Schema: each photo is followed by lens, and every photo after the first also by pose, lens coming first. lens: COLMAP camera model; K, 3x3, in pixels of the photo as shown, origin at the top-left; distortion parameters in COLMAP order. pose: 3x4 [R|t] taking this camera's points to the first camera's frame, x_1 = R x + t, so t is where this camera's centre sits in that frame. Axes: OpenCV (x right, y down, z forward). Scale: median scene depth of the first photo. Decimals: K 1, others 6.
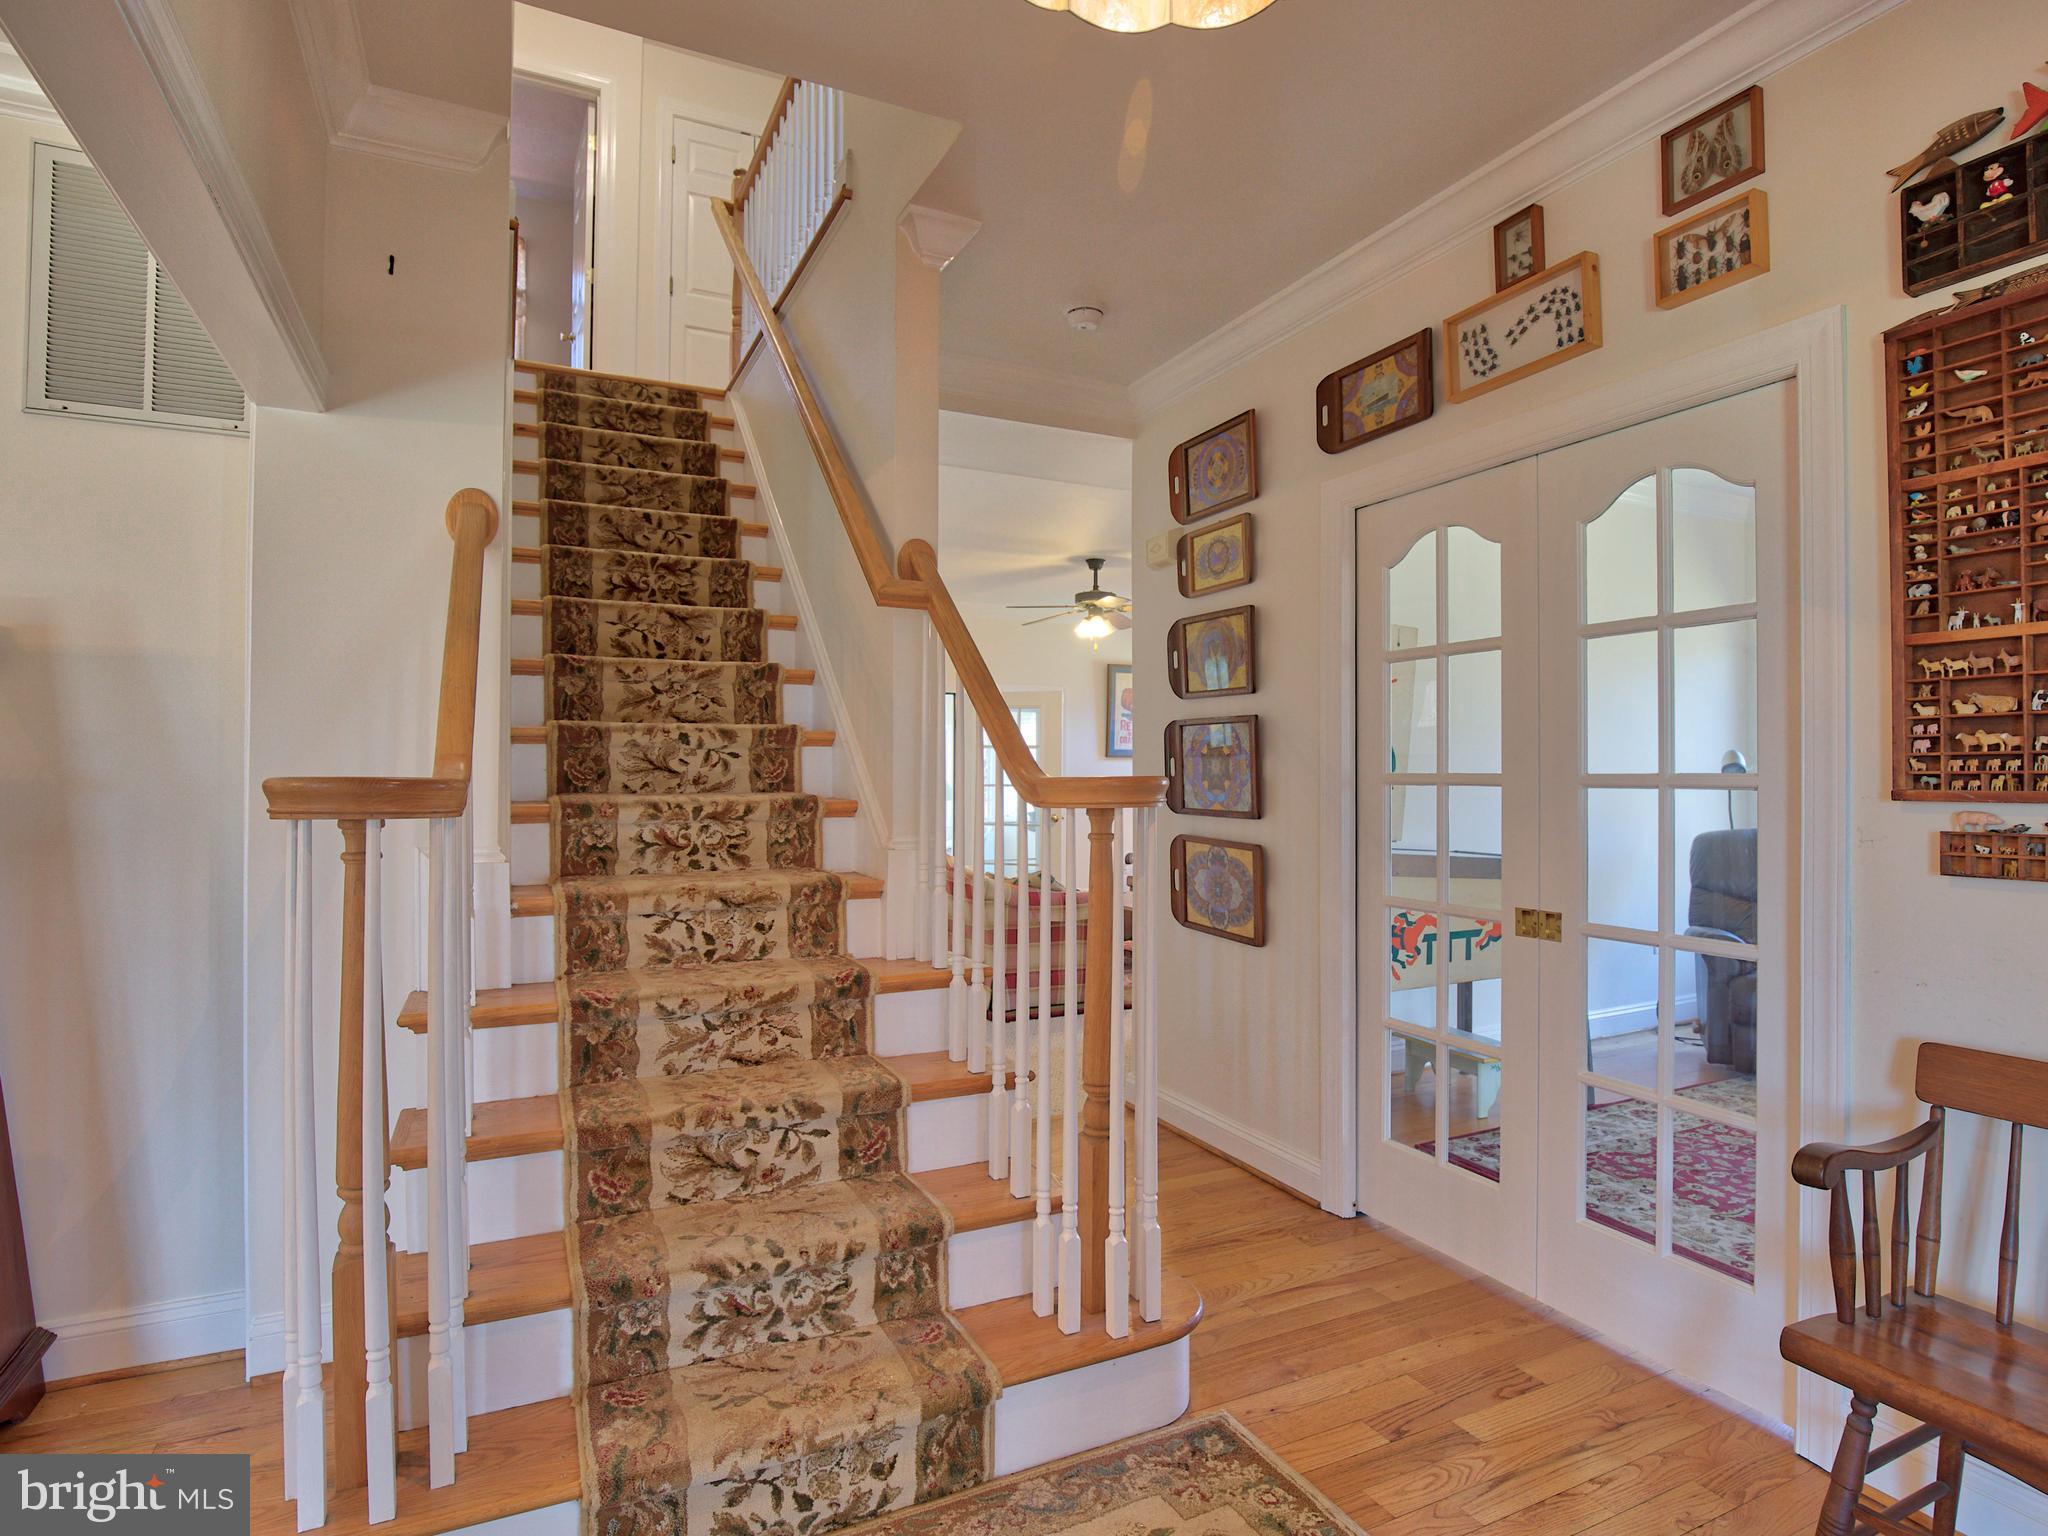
lens RADIAL K [[1055.0, 0, 1033.6], [0, 1055.0, 762.4], [0, 0, 1]] dist [-0.031443, 0.000471]
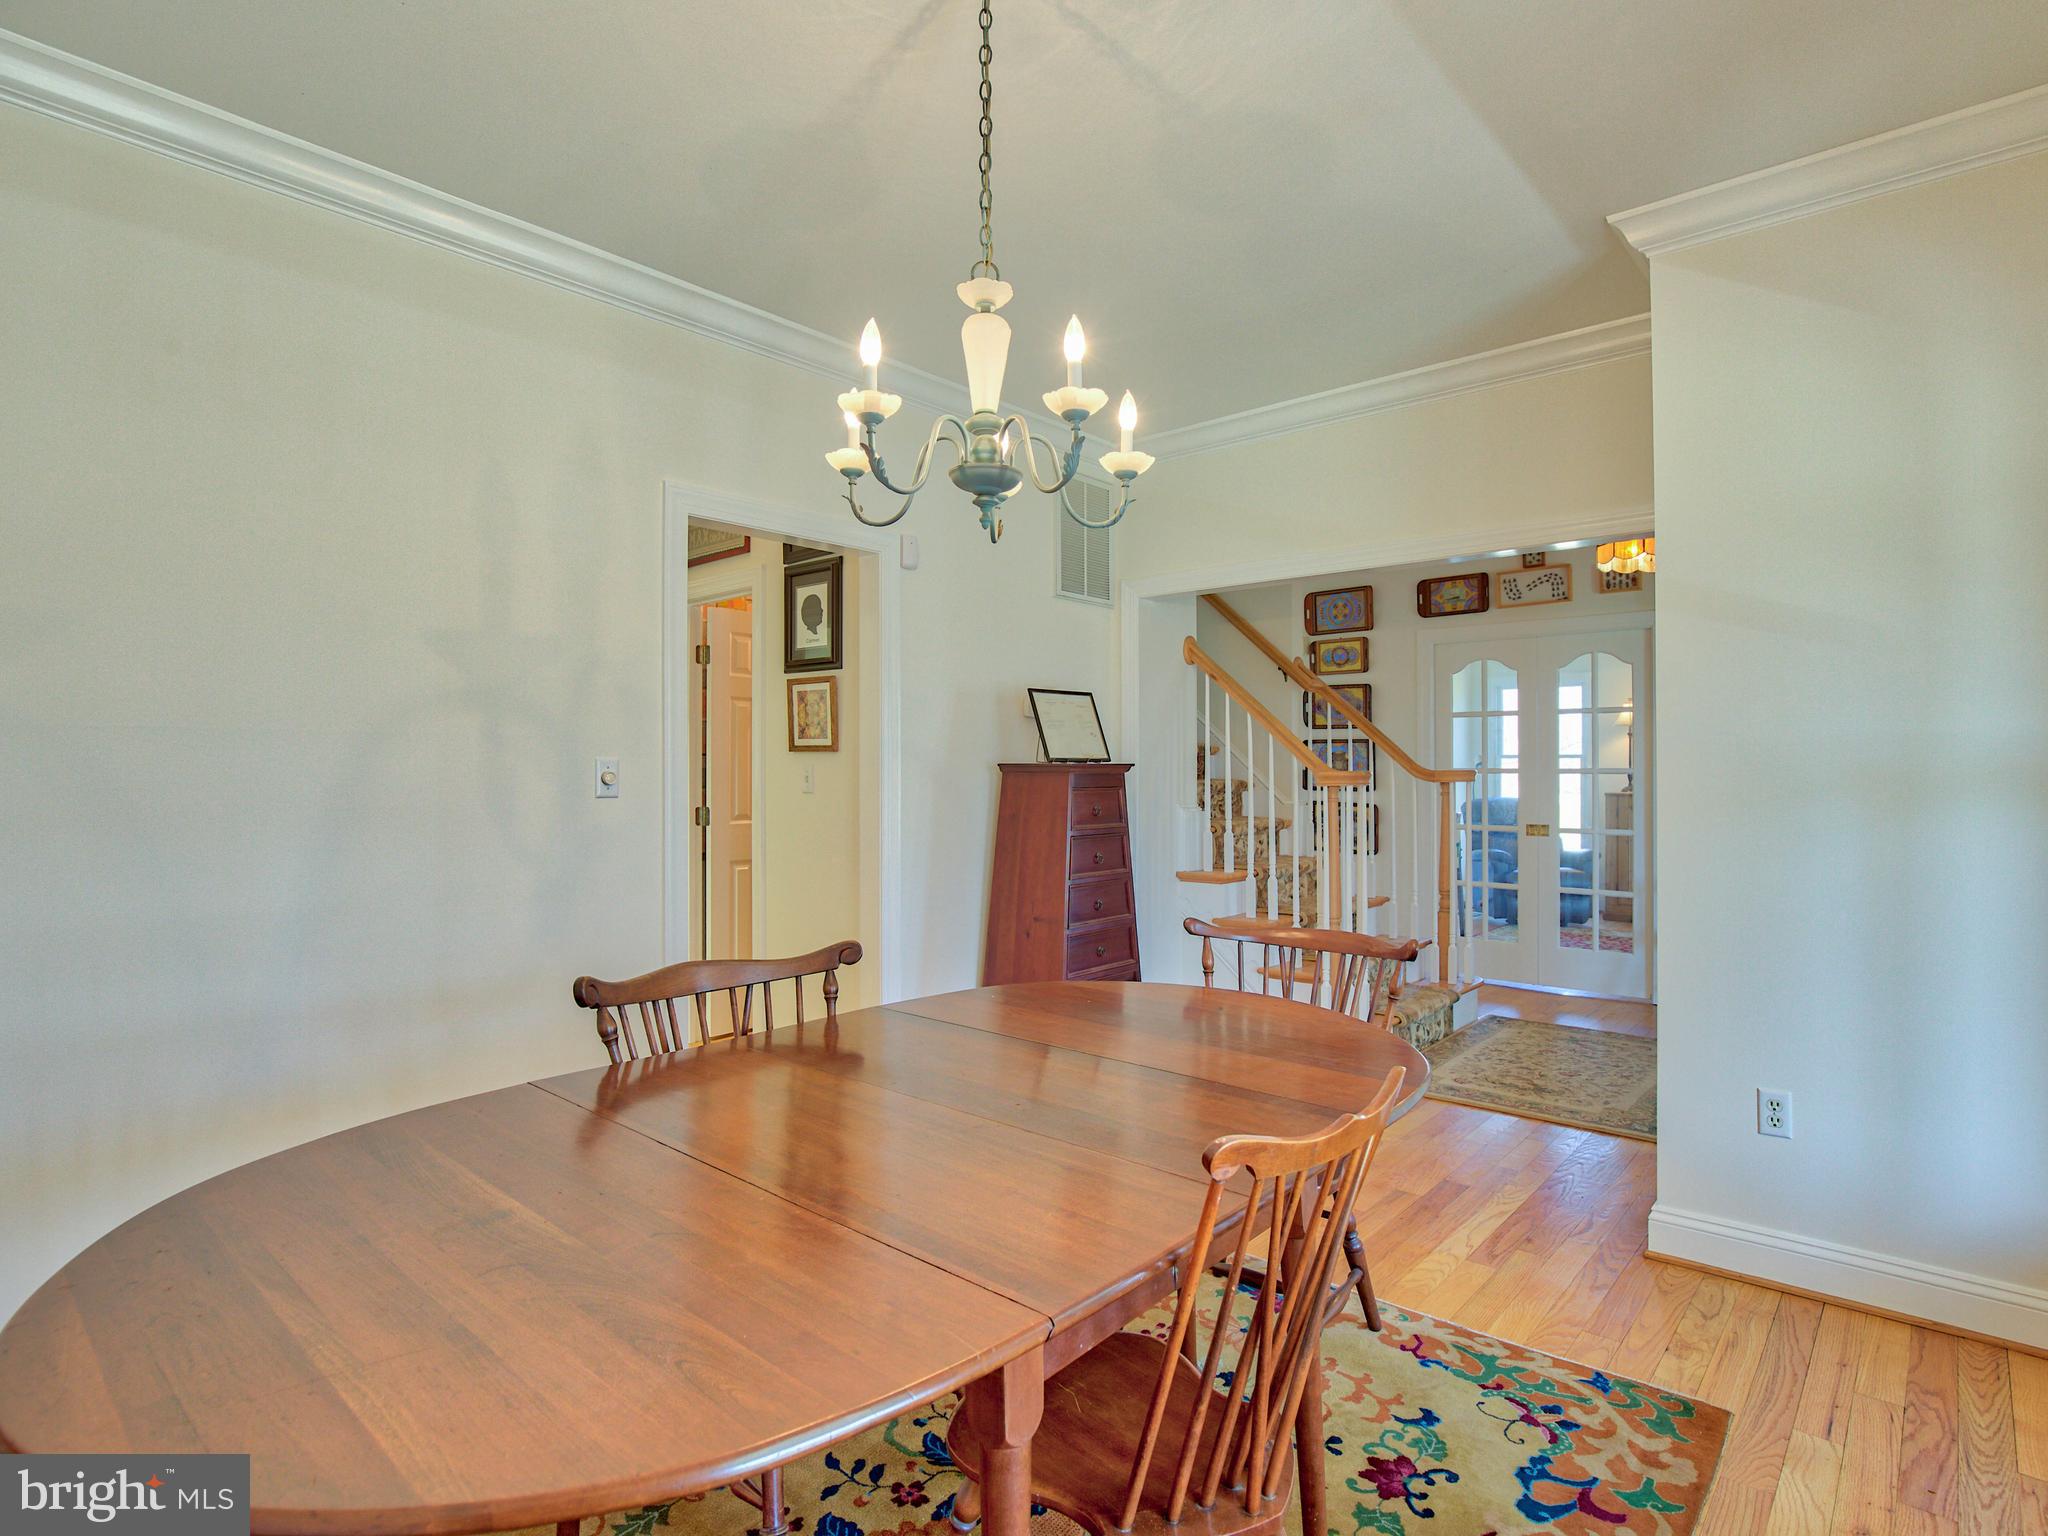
lens RADIAL K [[1055.0, 0, 1033.6], [0, 1055.0, 762.4], [0, 0, 1]] dist [-0.031443, 0.000471]
pose [[0.925341, 0.000175, 0.379137, -1.351226], [-0.002298, 0.999984, 0.005146, -0.012119], [-0.379130, -0.005633, 0.925326, -0.716960]]
